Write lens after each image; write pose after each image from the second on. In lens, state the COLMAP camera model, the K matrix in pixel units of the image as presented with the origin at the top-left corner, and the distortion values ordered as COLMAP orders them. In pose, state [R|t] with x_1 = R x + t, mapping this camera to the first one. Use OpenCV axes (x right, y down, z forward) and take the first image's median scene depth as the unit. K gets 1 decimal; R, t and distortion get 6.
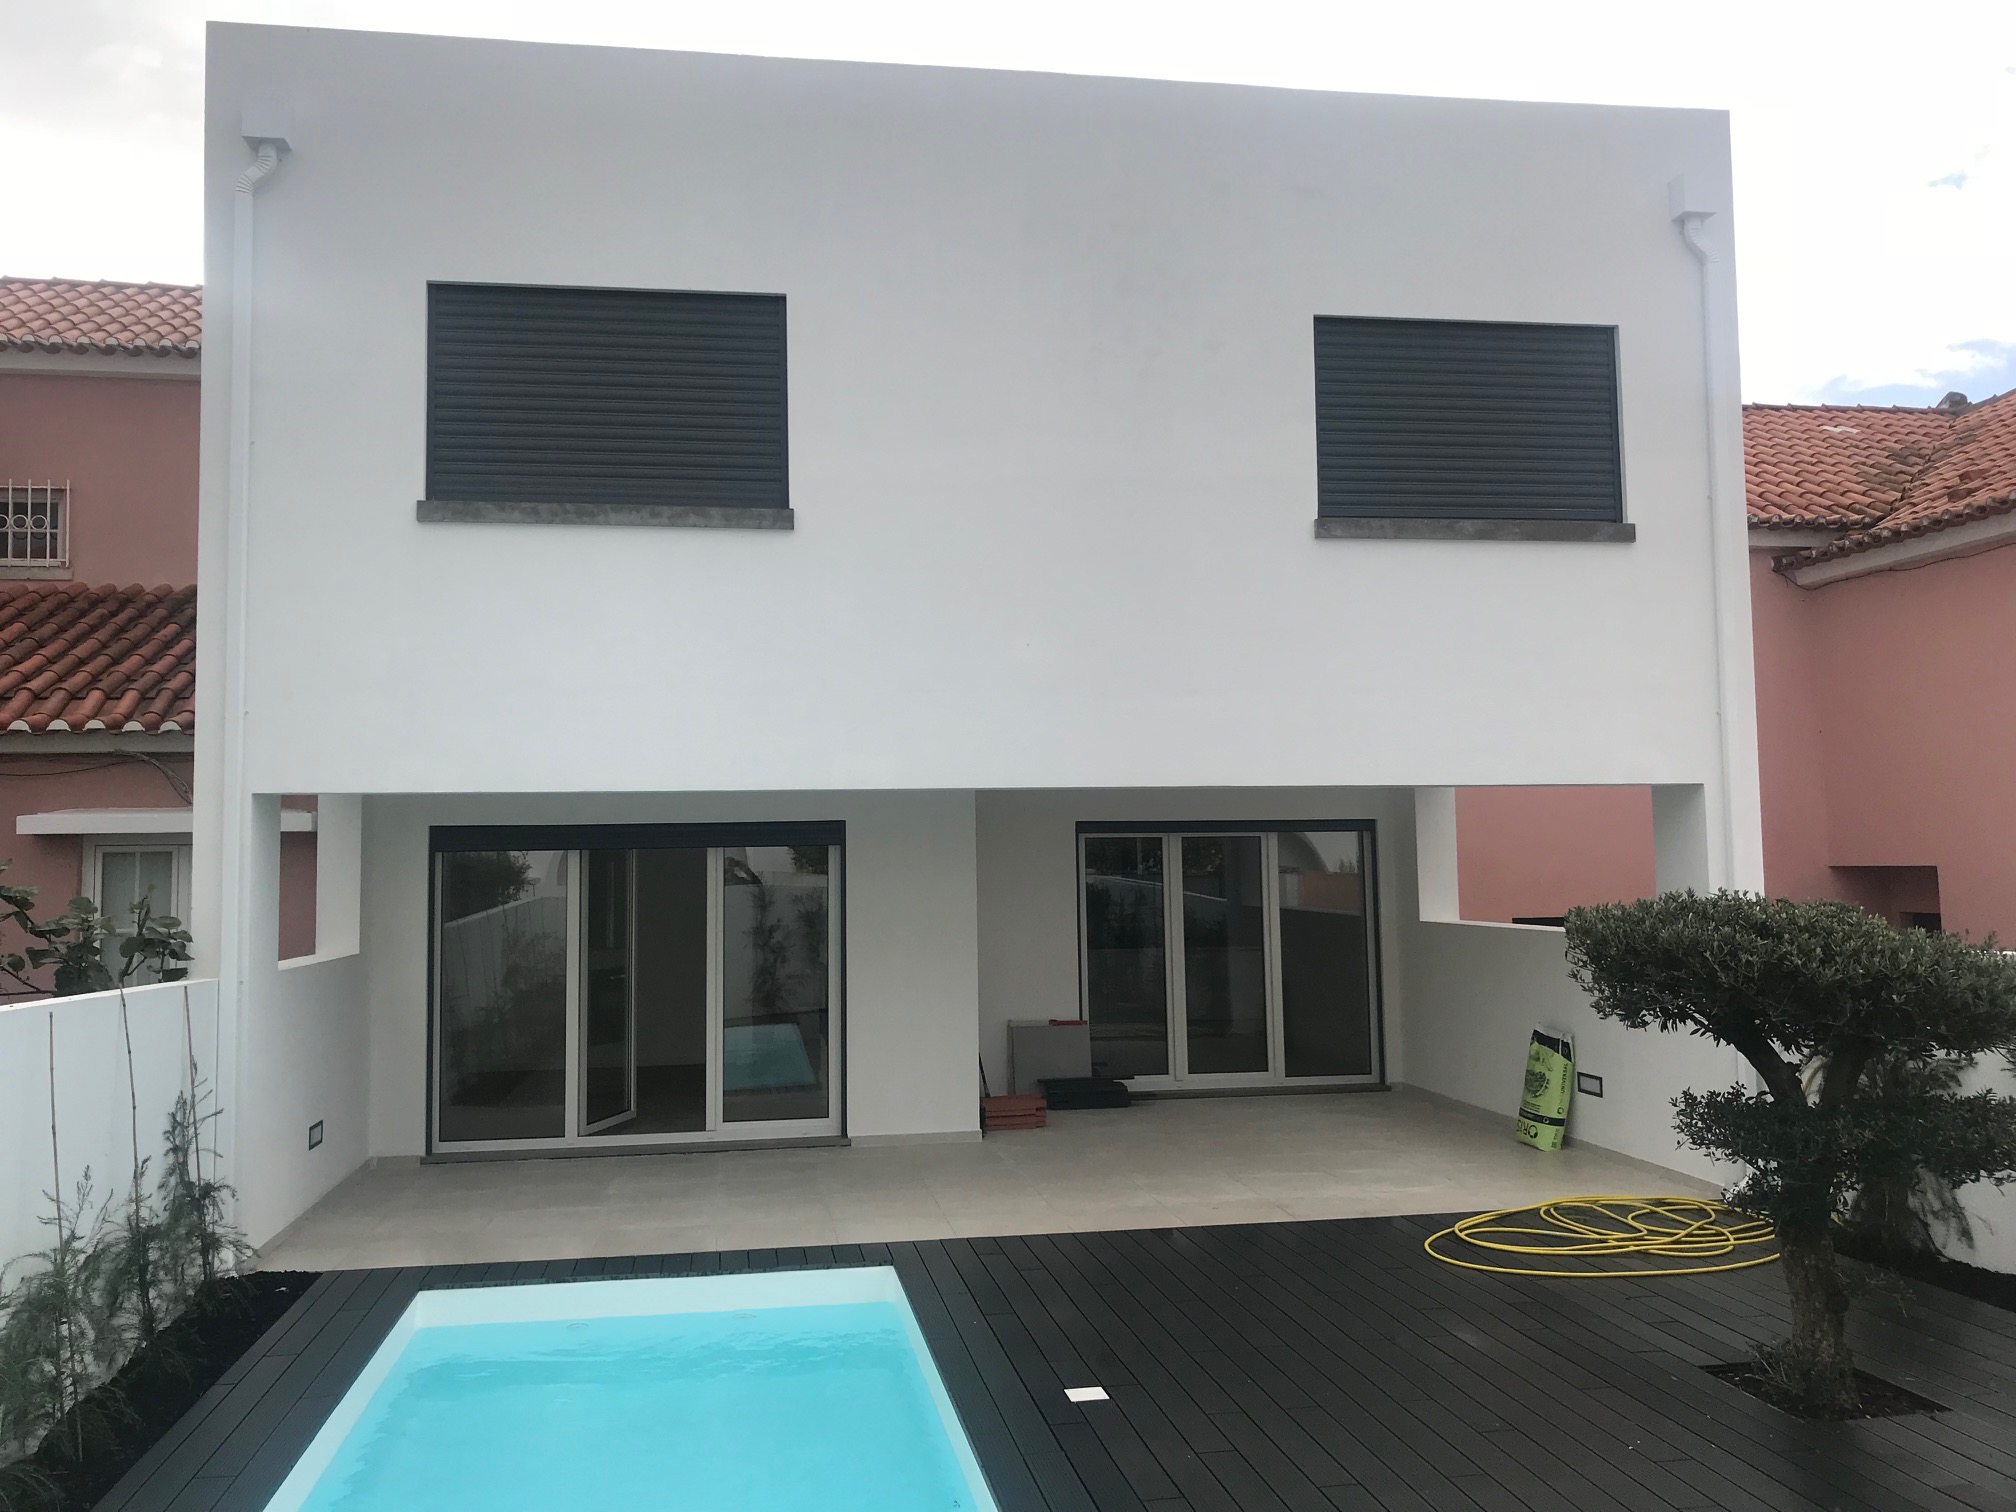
lens RADIAL K [[1670.8, 0, 999.9], [0, 1670.8, 745.0], [0, 0, 1]] dist [0.057667, -0.058071]
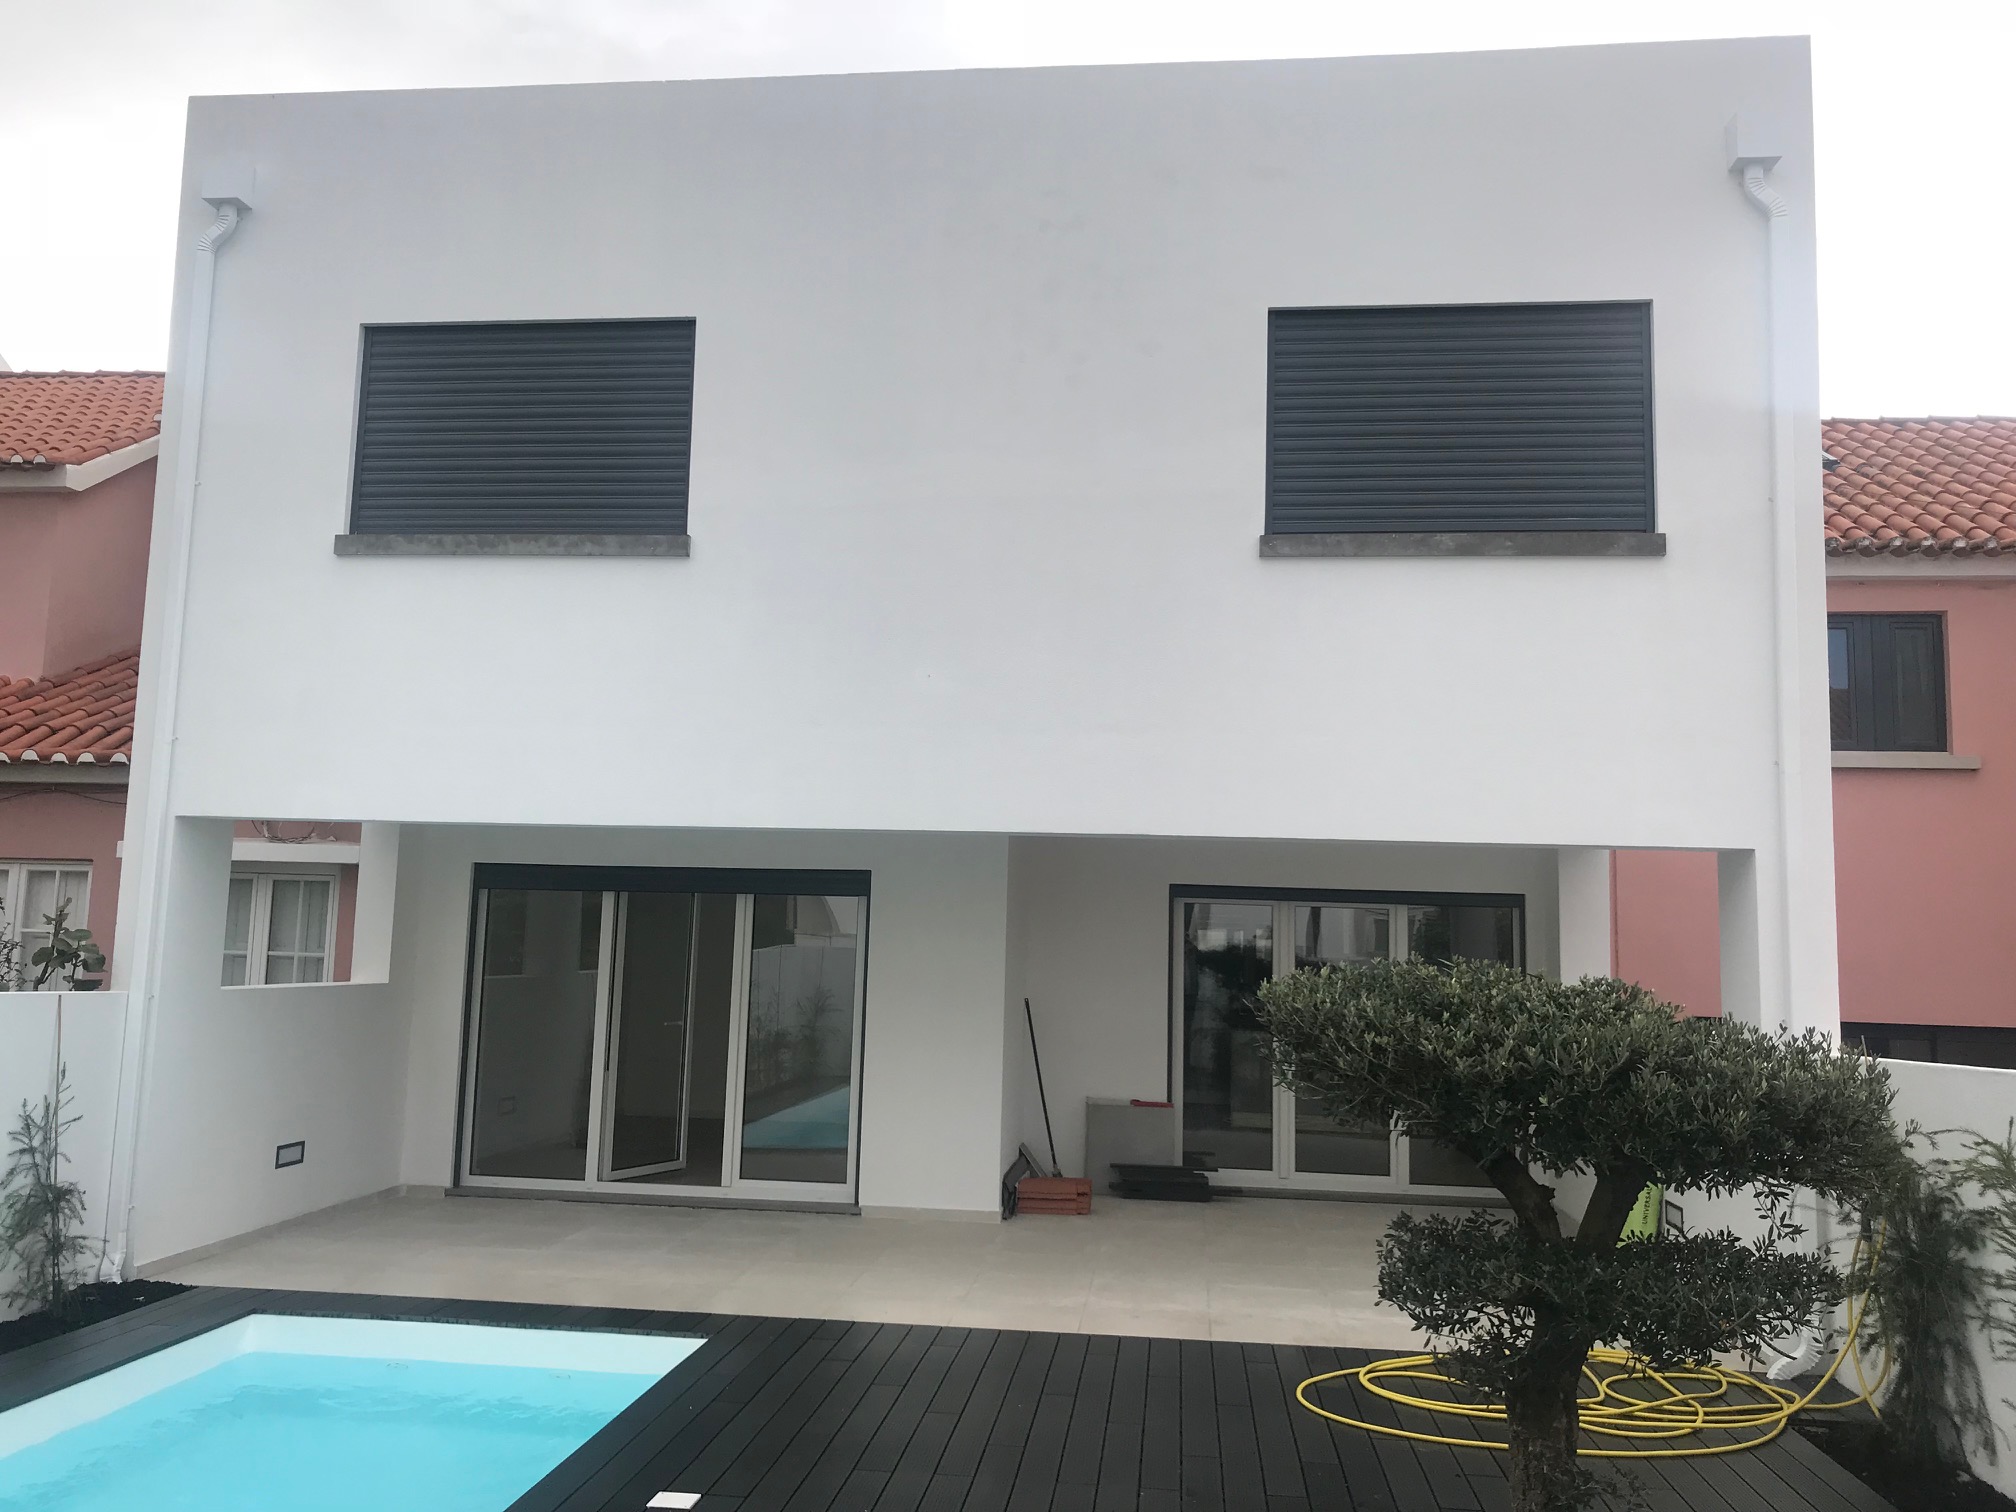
lens RADIAL K [[1670.8, 0, 999.9], [0, 1670.8, 745.0], [0, 0, 1]] dist [0.057667, -0.058071]
pose [[0.960353, 0.009842, -0.278612, 0.300338], [-0.023191, 0.998733, -0.044656, 0.017516], [0.277819, 0.049347, 0.959365, 0.120916]]
